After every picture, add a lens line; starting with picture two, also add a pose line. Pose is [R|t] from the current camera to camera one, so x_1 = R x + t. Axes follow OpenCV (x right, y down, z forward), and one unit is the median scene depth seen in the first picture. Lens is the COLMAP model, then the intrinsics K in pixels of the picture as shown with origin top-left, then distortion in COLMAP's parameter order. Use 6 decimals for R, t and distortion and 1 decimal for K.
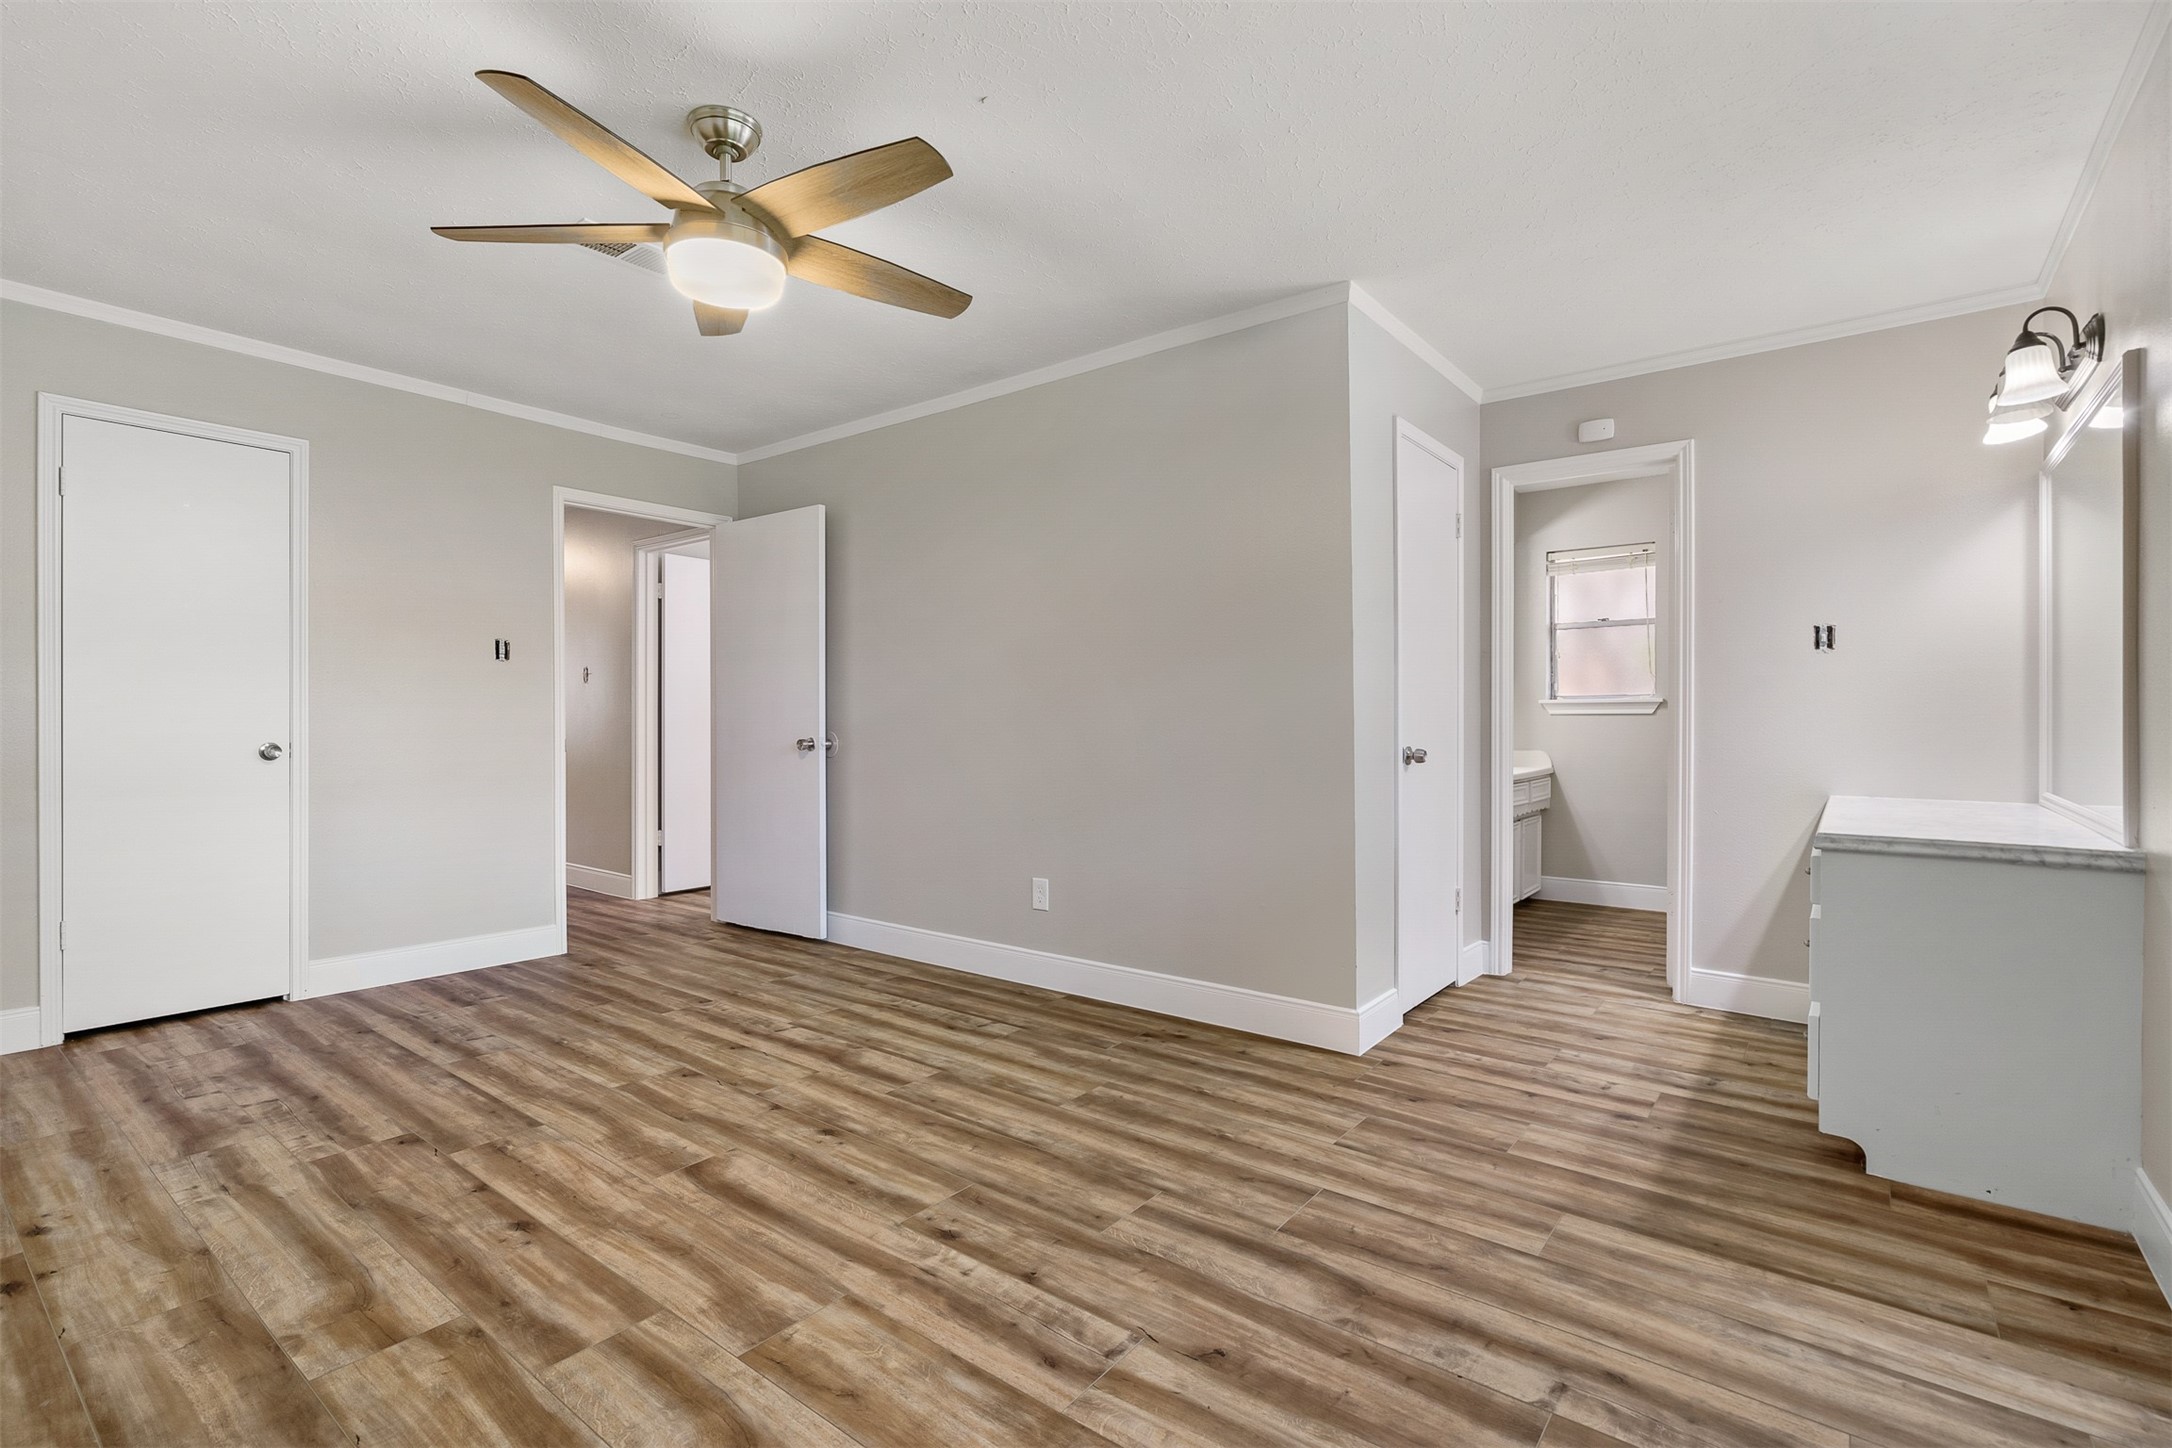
lens RADIAL K [[1002.1, 0, 1087.1], [0, 1002.1, 724.1], [0, 0, 1]] dist [-0.005001, 0.000582]
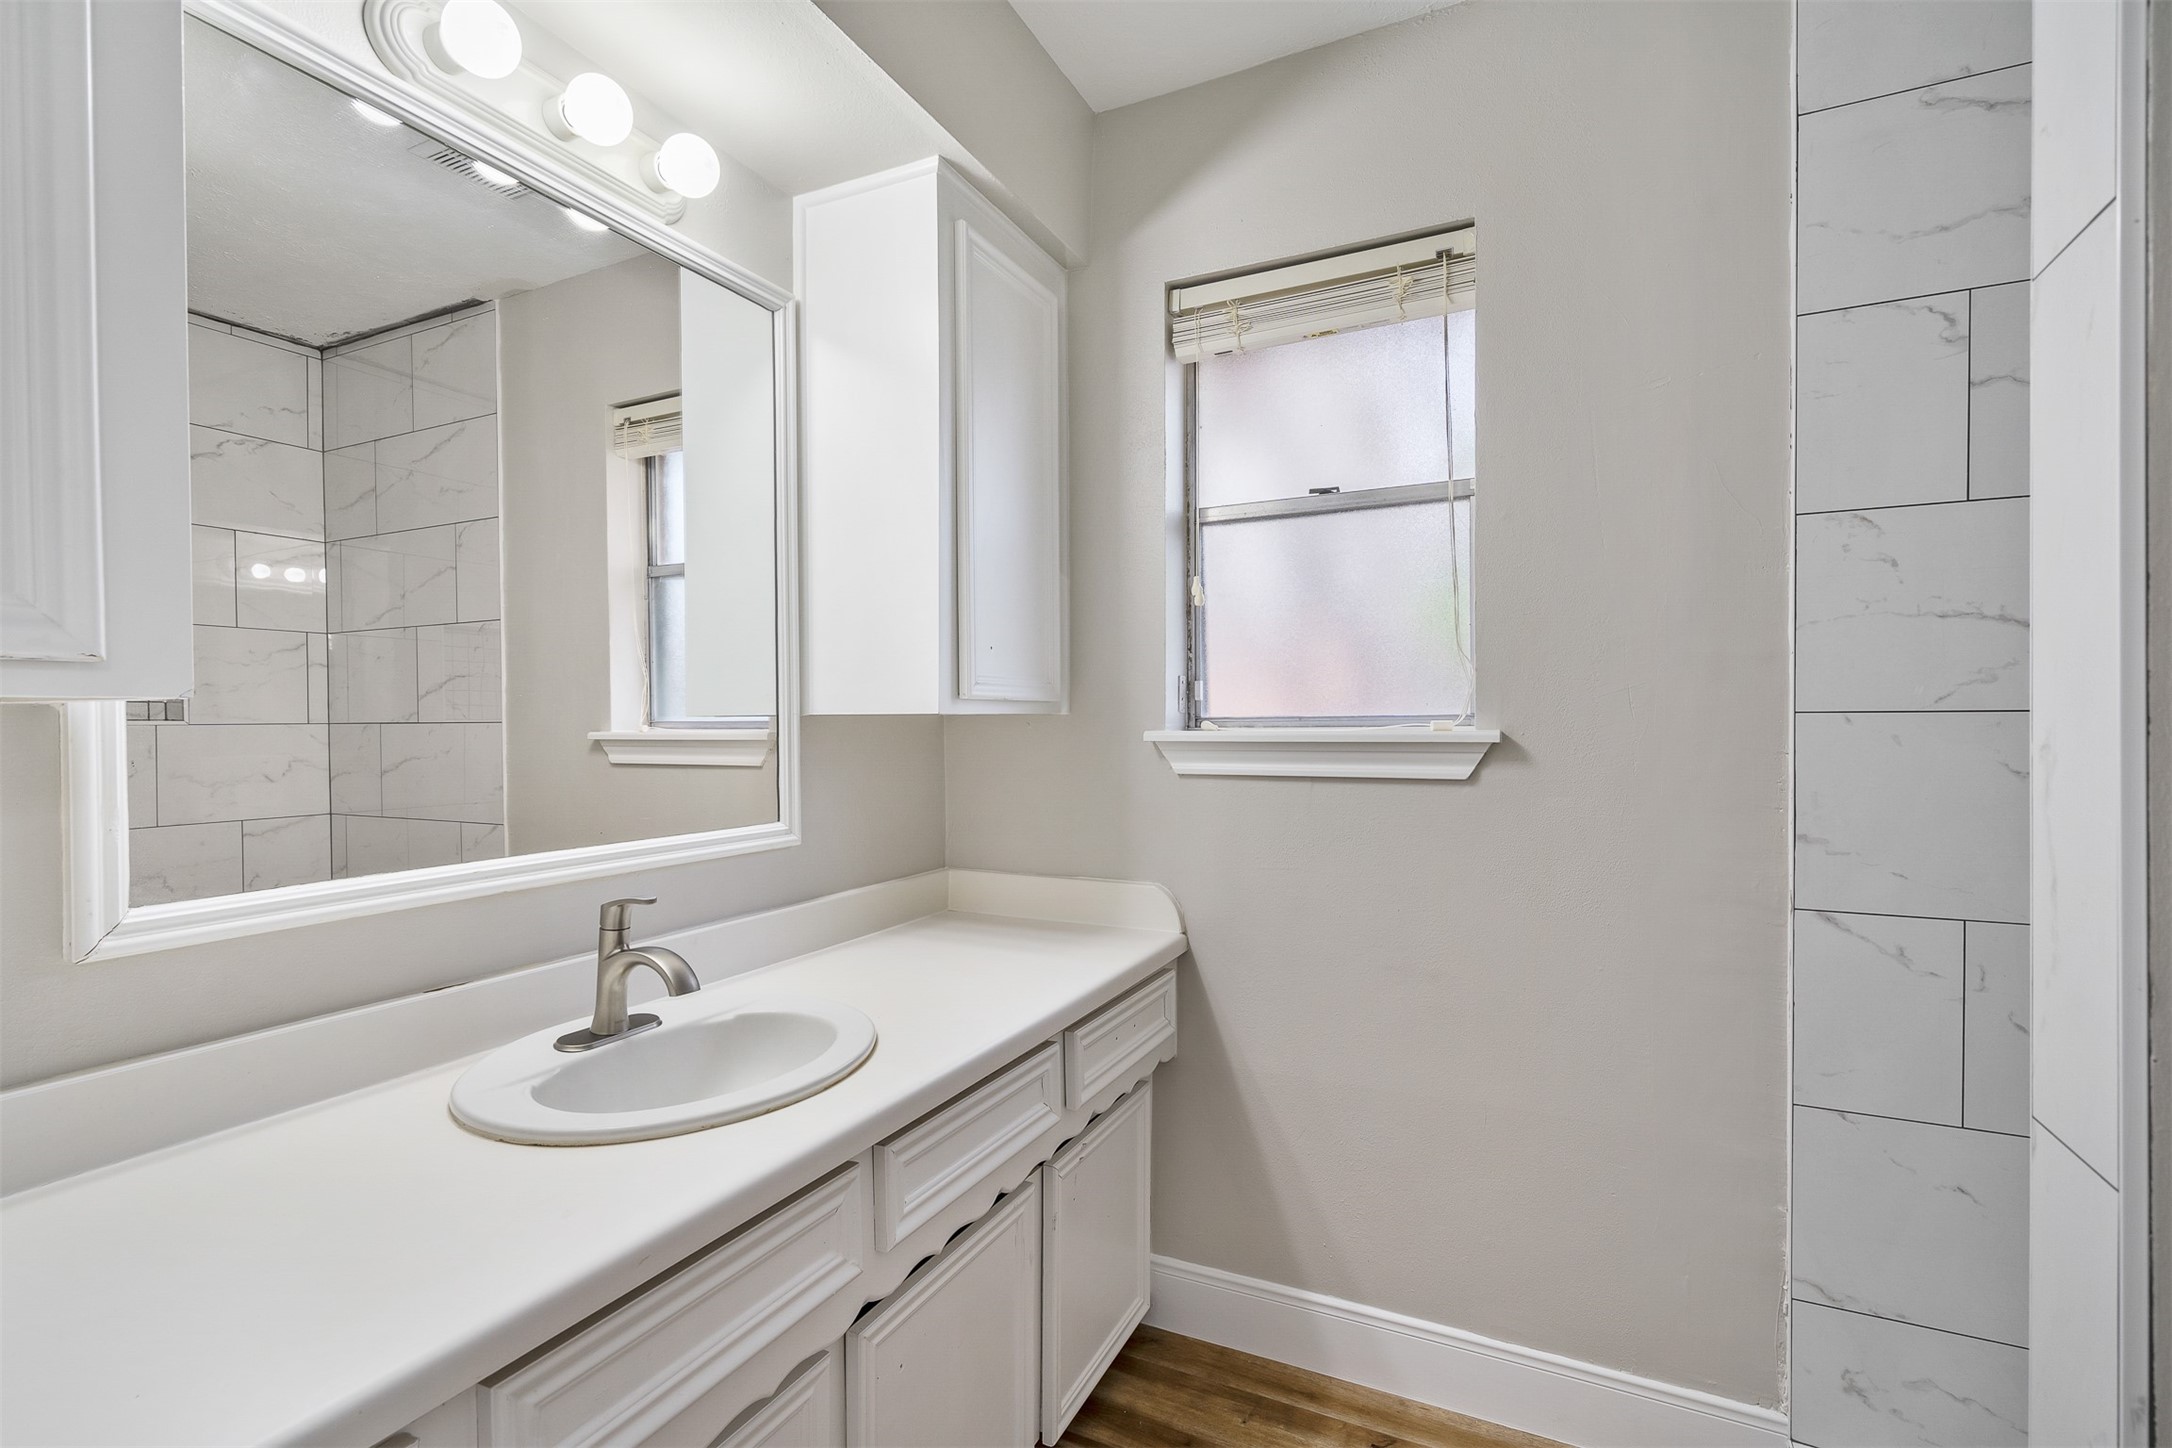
lens RADIAL K [[1002.1, 0, 1082.7], [0, 1002.1, 726.6], [0, 0, 1]] dist [-0.005001, 0.000582]
pose [[0.984294, -0.000204, 0.176539, 0.390420], [0.000693, 0.999996, -0.002709, -0.025780], [-0.176538, 0.002788, 0.984290, 0.710968]]
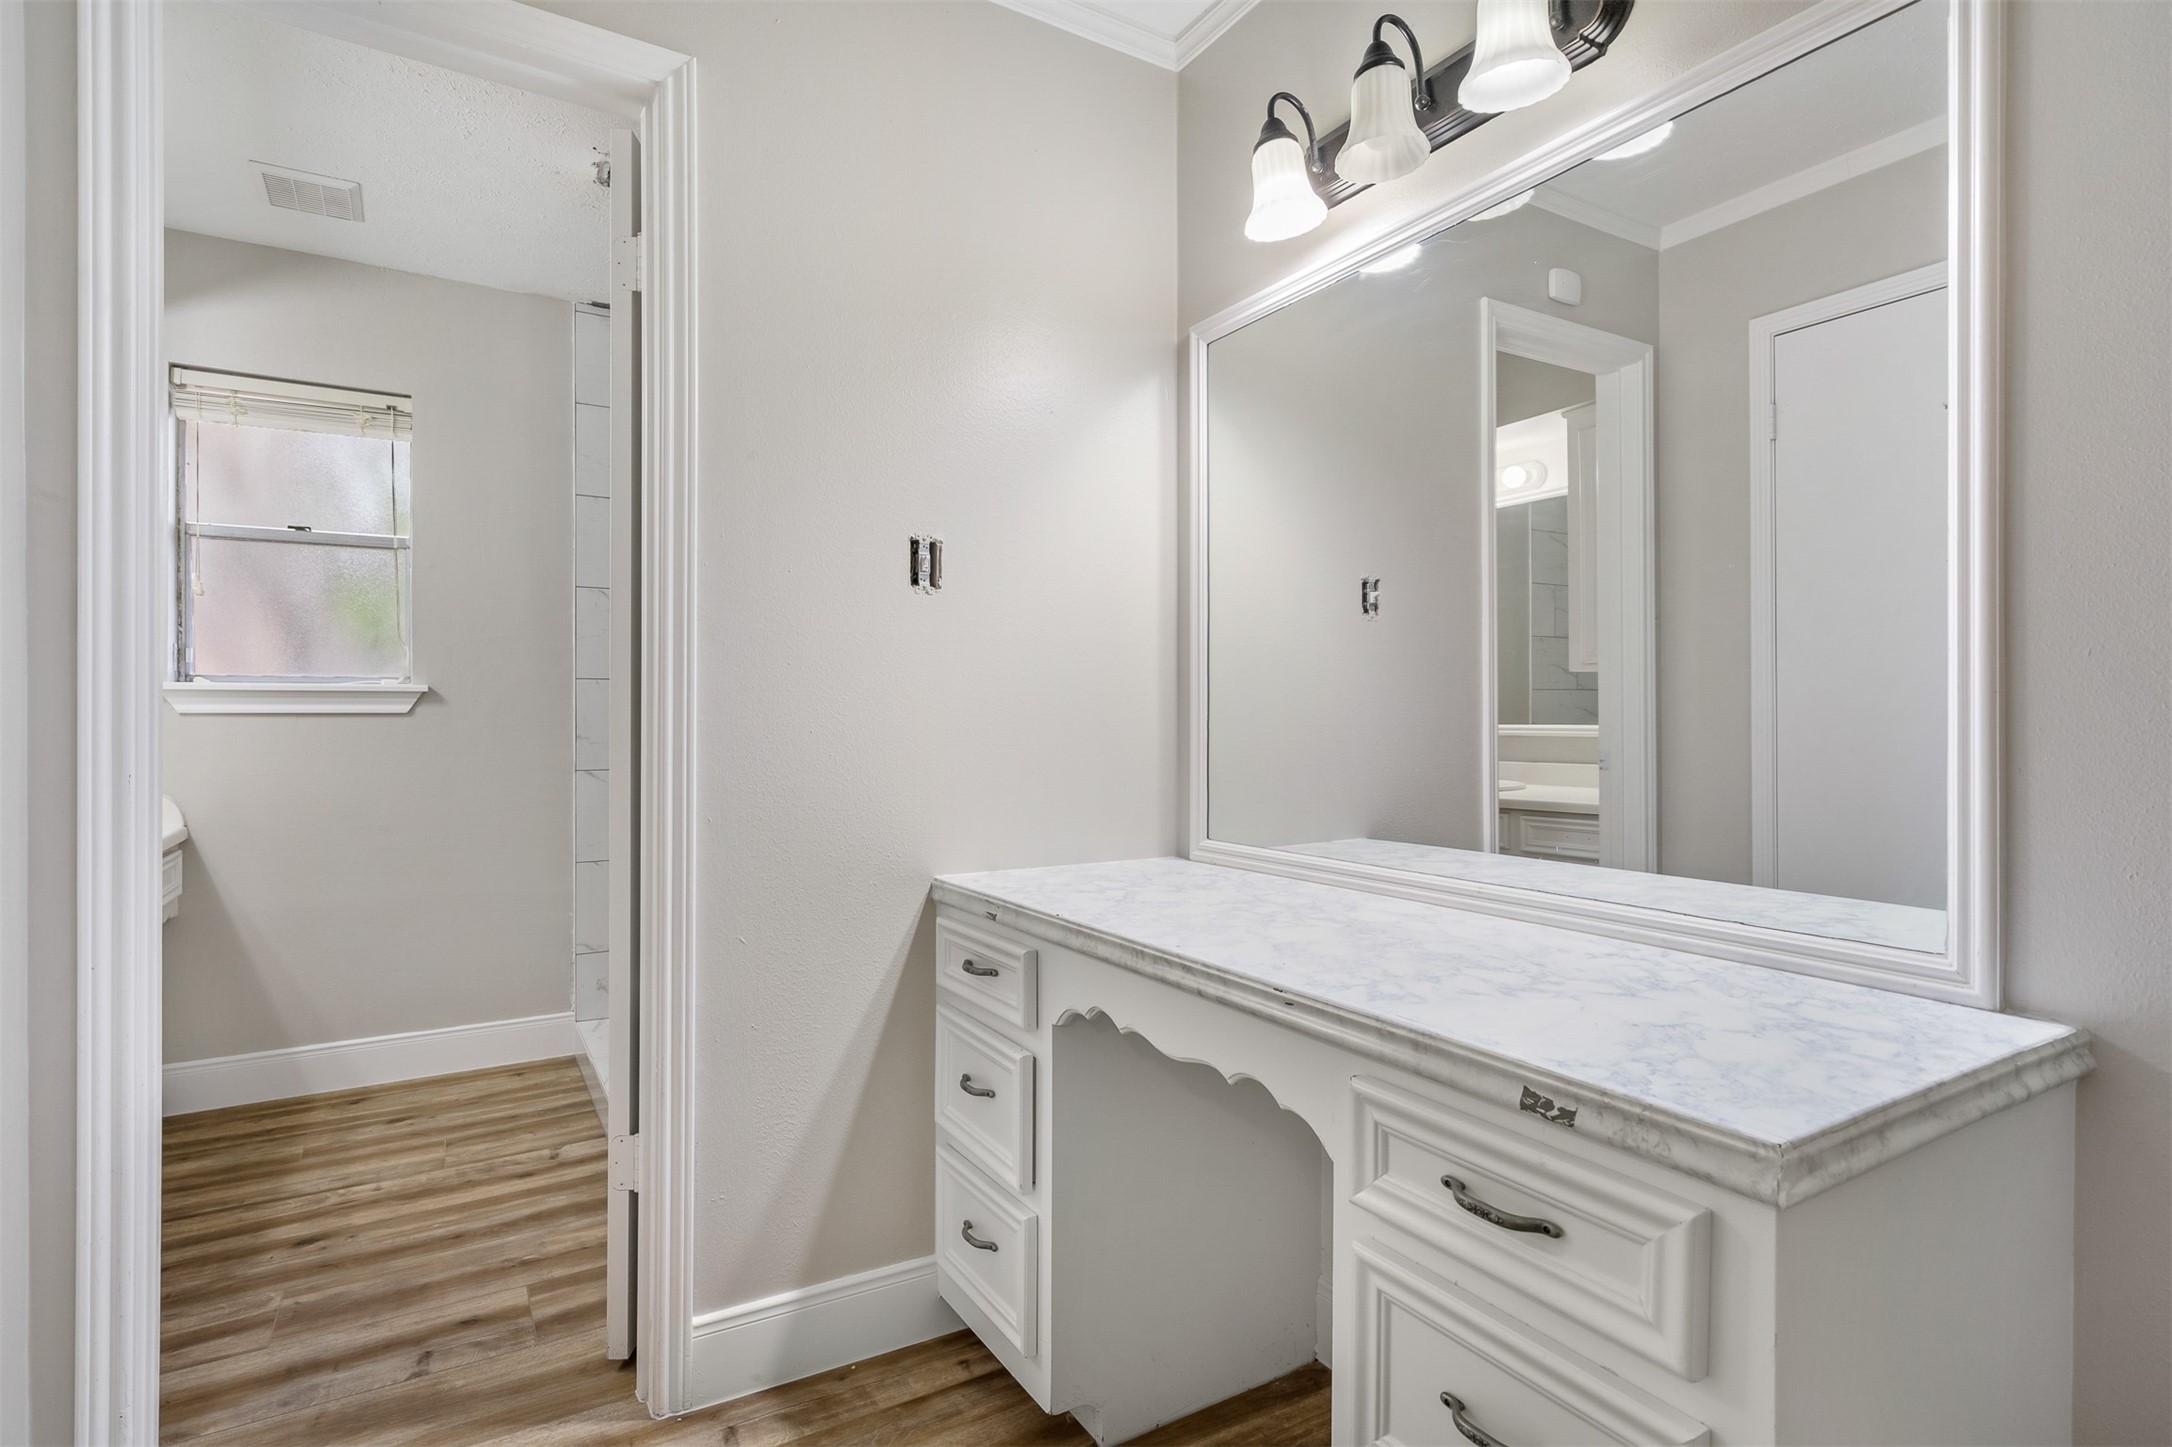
lens RADIAL K [[1081.8, 0, 1084.9], [0, 1081.8, 723.2], [0, 0, 1]] dist [-0.000774, -0.000208]
pose [[0.369885, 0.000771, 0.929077, 0.159313], [0.003763, 0.999990, -0.002328, -0.002585], [-0.929070, 0.004357, 0.369878, 0.443426]]
